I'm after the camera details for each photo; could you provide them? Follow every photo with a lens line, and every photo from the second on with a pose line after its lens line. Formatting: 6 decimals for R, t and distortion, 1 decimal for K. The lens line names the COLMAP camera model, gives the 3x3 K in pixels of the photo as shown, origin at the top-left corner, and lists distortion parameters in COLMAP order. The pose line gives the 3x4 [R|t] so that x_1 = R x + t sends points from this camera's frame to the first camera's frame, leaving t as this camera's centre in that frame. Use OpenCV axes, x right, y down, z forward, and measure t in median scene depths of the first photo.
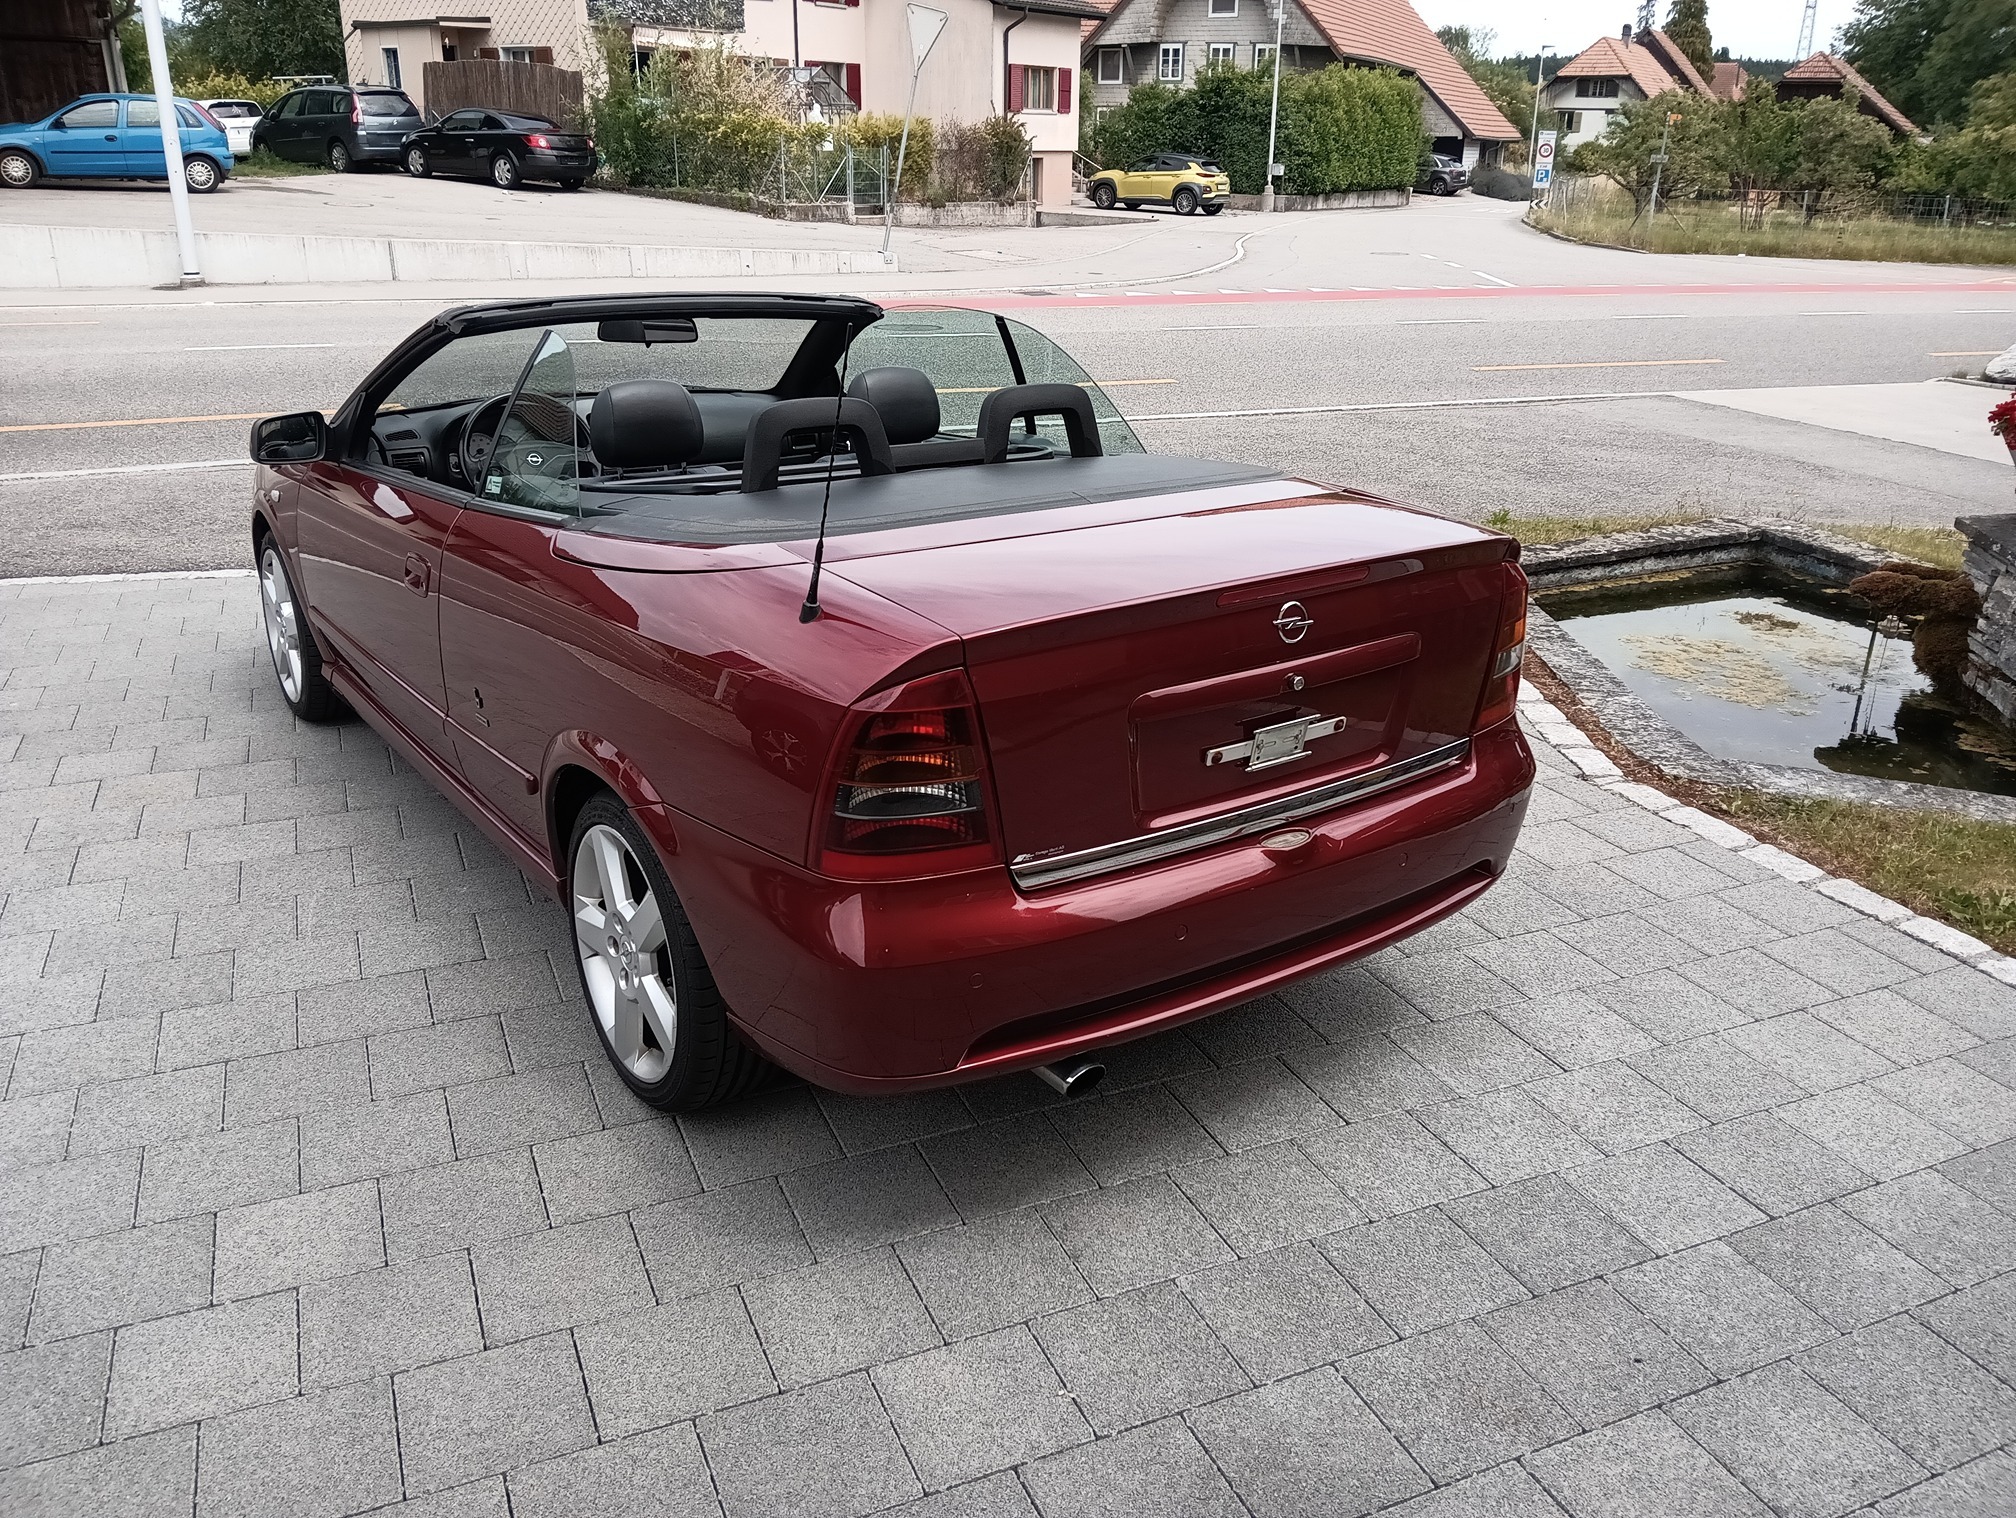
lens RADIAL K [[1607.1, 0, 1008.0], [0, 1607.1, 759.0], [0, 0, 1]] dist [-0.009594, -0.029533]
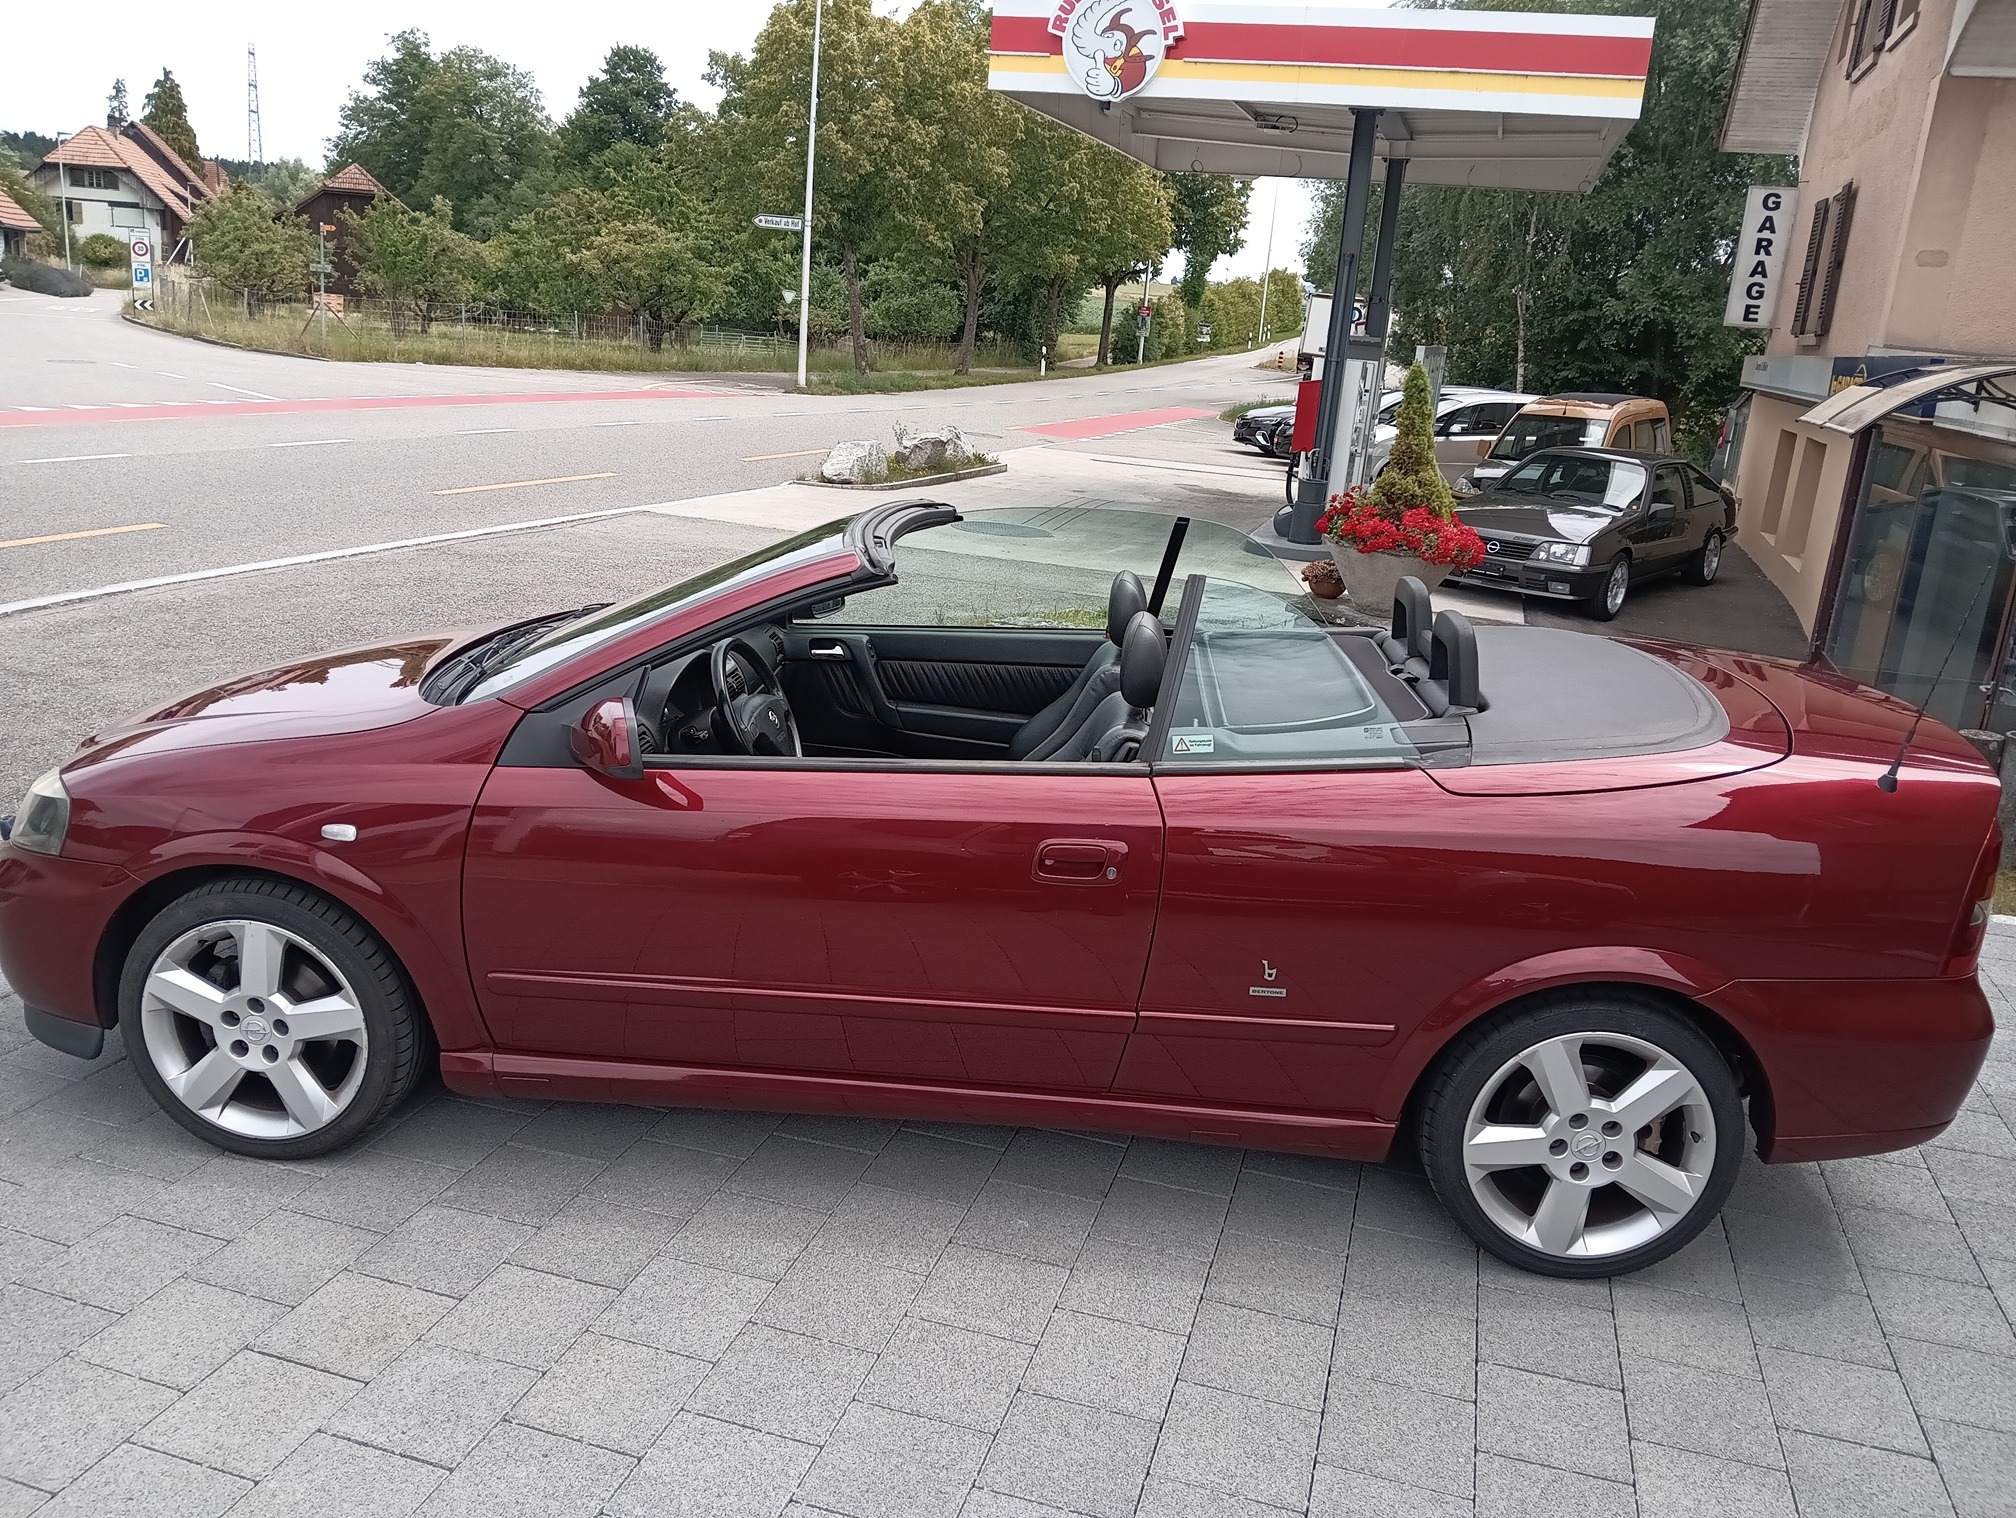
lens RADIAL K [[1607.1, 0, 1008.0], [0, 1607.1, 759.0], [0, 0, 1]] dist [-0.009594, -0.029533]
pose [[0.629339, -0.174897, 0.757195, -0.168754], [0.213806, 0.975712, 0.047667, -0.036219], [-0.747141, 0.131895, 0.651448, 0.073909]]
